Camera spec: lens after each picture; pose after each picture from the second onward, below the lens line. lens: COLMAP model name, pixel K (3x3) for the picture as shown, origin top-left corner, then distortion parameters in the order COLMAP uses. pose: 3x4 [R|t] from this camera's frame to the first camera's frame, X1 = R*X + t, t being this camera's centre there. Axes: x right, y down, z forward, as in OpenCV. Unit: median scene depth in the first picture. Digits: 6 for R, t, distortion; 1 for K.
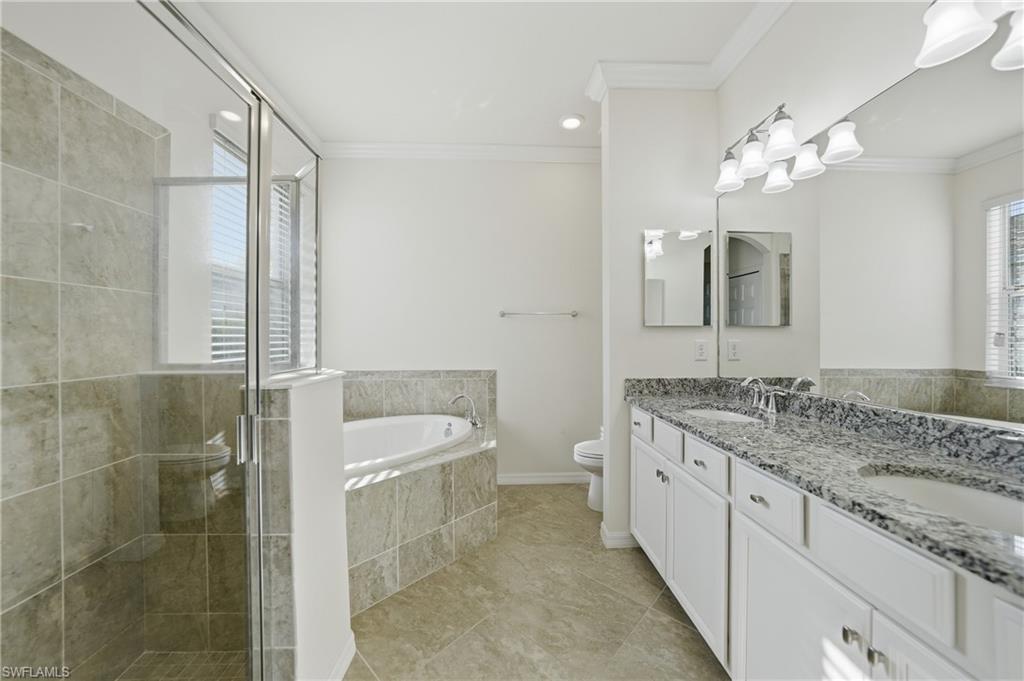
lens RADIAL K [[359.6, 0, 514.7], [0, 359.6, 336.9], [0, 0, 1]] dist [-0.016955, 0.000273]
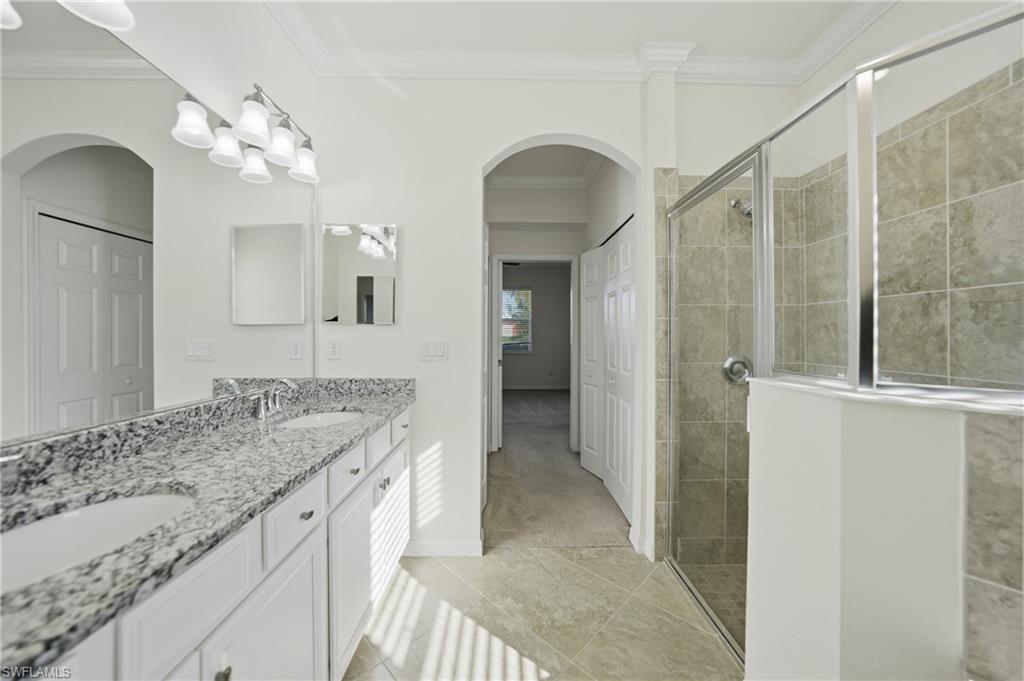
lens RADIAL K [[359.6, 0, 514.7], [0, 359.6, 336.9], [0, 0, 1]] dist [-0.016955, 0.000273]
pose [[-0.999829, 0.004757, 0.017896, 0.100985], [0.004806, 0.999985, 0.002704, 0.002919], [-0.017883, 0.002790, -0.999836, 1.834688]]
